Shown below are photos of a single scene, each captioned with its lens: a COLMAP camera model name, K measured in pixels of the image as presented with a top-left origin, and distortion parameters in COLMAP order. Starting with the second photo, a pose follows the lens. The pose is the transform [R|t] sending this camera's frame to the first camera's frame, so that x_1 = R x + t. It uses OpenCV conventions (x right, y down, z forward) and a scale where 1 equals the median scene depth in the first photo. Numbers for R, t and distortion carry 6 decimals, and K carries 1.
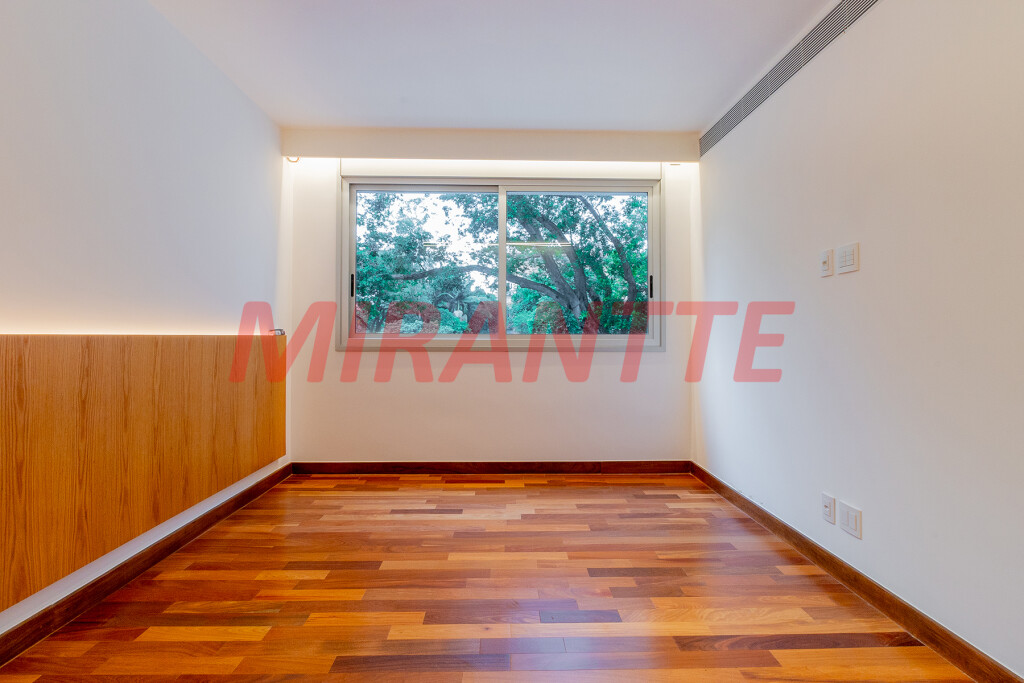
lens RADIAL K [[494.8, 0, 510.0], [0, 494.8, 337.9], [0, 0, 1]] dist [-0.002014, -0.001009]
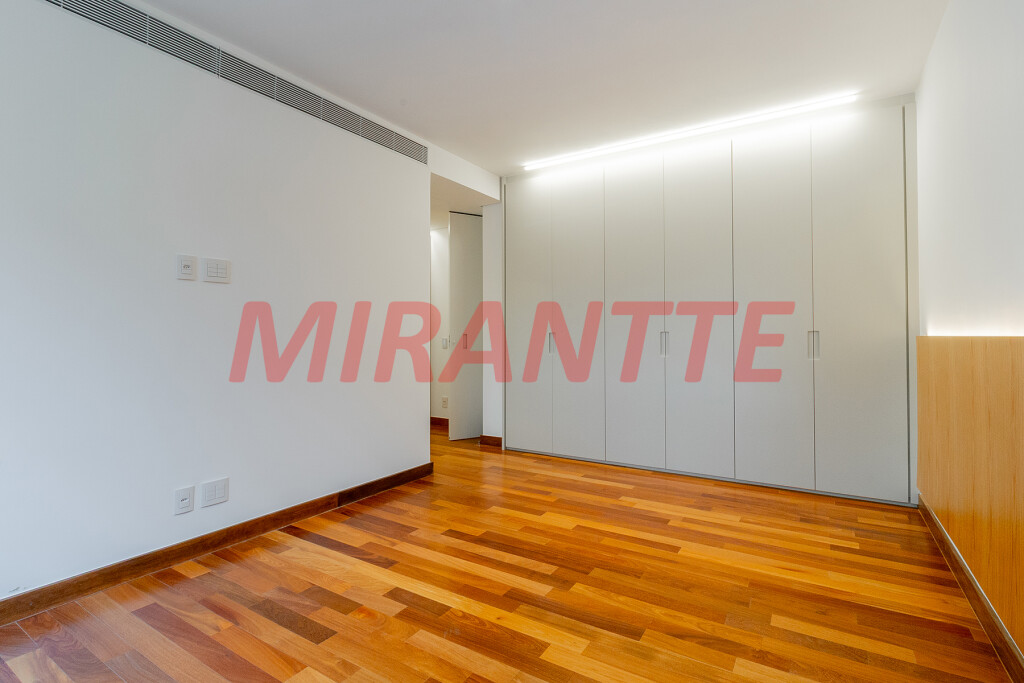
lens RADIAL K [[494.8, 0, 512.0], [0, 494.8, 337.3], [0, 0, 1]] dist [-0.002014, -0.001009]
pose [[-0.836936, 0.000722, 0.547300, -0.761016], [0.006049, 0.999950, 0.007931, -0.013898], [-0.547267, 0.009948, -0.836899, 2.200145]]
